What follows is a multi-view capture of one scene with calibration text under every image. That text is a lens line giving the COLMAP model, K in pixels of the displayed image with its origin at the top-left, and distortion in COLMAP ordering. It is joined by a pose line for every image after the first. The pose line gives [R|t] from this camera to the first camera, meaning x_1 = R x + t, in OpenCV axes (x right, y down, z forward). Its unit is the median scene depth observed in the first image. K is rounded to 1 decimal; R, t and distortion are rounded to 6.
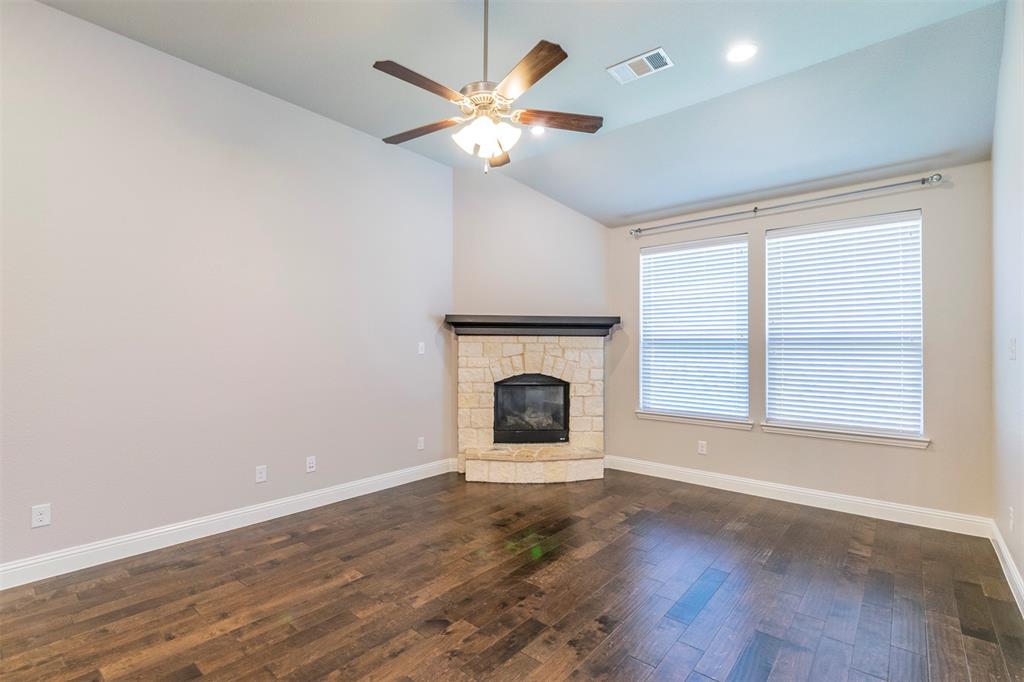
lens RADIAL K [[470.1, 0, 507.7], [0, 470.1, 341.0], [0, 0, 1]] dist [-0.001051, -0.000318]
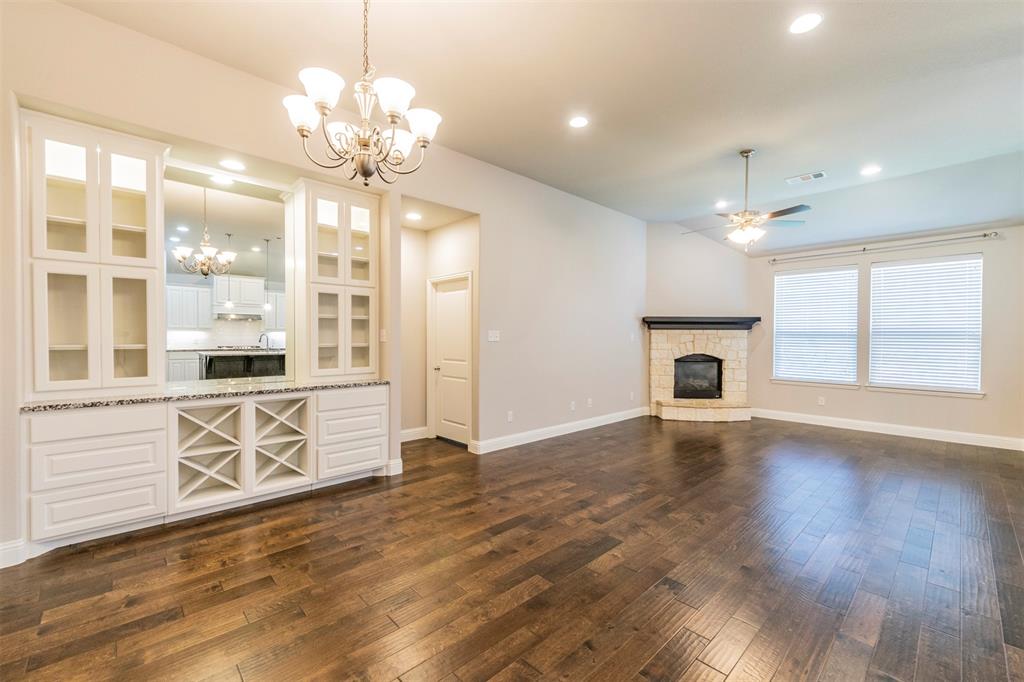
lens RADIAL K [[421.3, 0, 512.0], [0, 421.3, 341.0], [0, 0, 1]] dist [0.008902, -0.003738]
pose [[0.993854, 0.001707, -0.110683, -0.417889], [0.000844, 0.999735, 0.022998, -0.005968], [0.110693, -0.022950, 0.993590, -0.467757]]
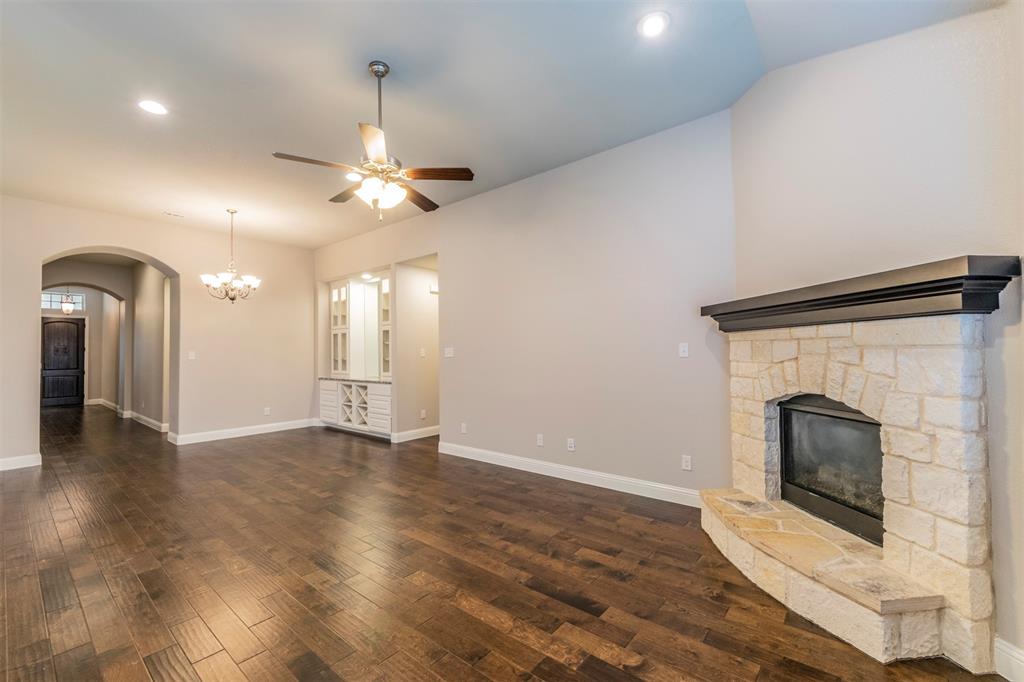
lens RADIAL K [[421.3, 0, 512.0], [0, 421.3, 341.0], [0, 0, 1]] dist [0.008902, -0.003738]
pose [[0.015246, -0.029223, -0.999457, 0.552051], [0.028542, 0.999178, -0.028780, 0.011738], [0.999476, -0.028088, 0.016068, 0.653216]]
